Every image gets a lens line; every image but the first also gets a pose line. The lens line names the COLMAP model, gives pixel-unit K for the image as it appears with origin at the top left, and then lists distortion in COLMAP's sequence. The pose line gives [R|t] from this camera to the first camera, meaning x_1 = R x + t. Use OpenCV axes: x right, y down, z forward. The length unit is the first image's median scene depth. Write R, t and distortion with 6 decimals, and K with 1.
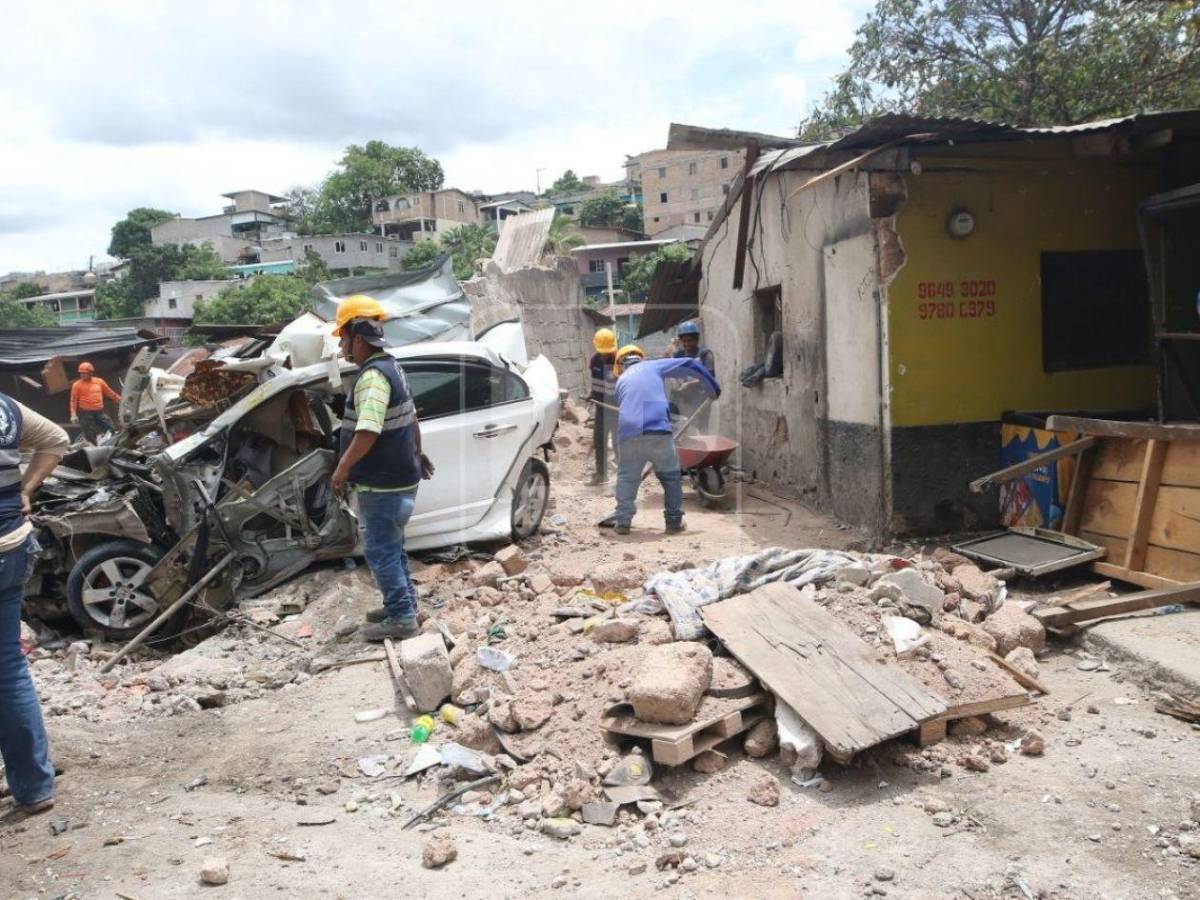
lens RADIAL K [[953.8, 0, 600.0], [0, 953.8, 450.0], [0, 0, 1]] dist [-0.015110, -0.008567]
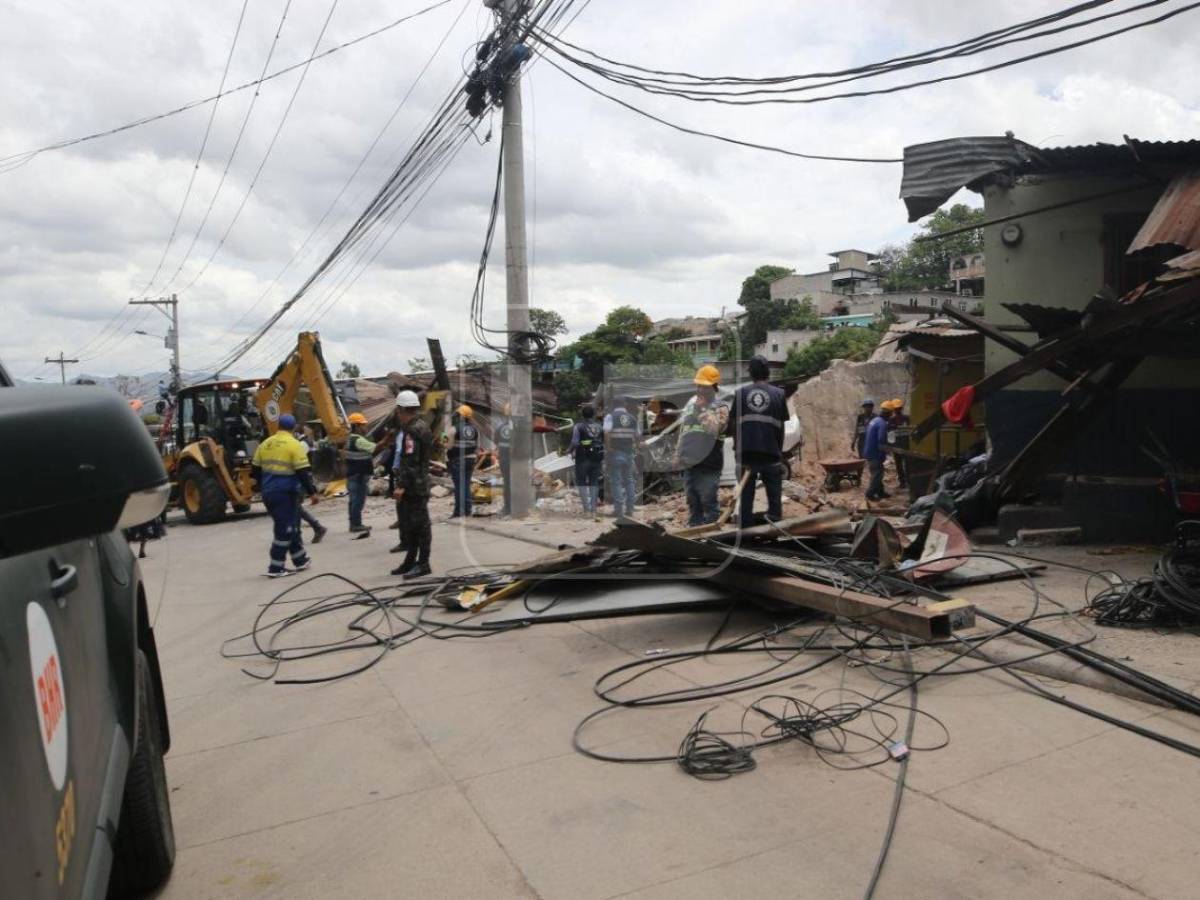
lens RADIAL K [[953.8, 0, 600.0], [0, 953.8, 450.0], [0, 0, 1]] dist [-0.015110, -0.008567]
pose [[0.809935, 0.078224, -0.581279, 0.079913], [-0.100549, 0.994913, -0.006214, 0.004352], [0.577836, 0.063480, 0.813680, -0.102355]]
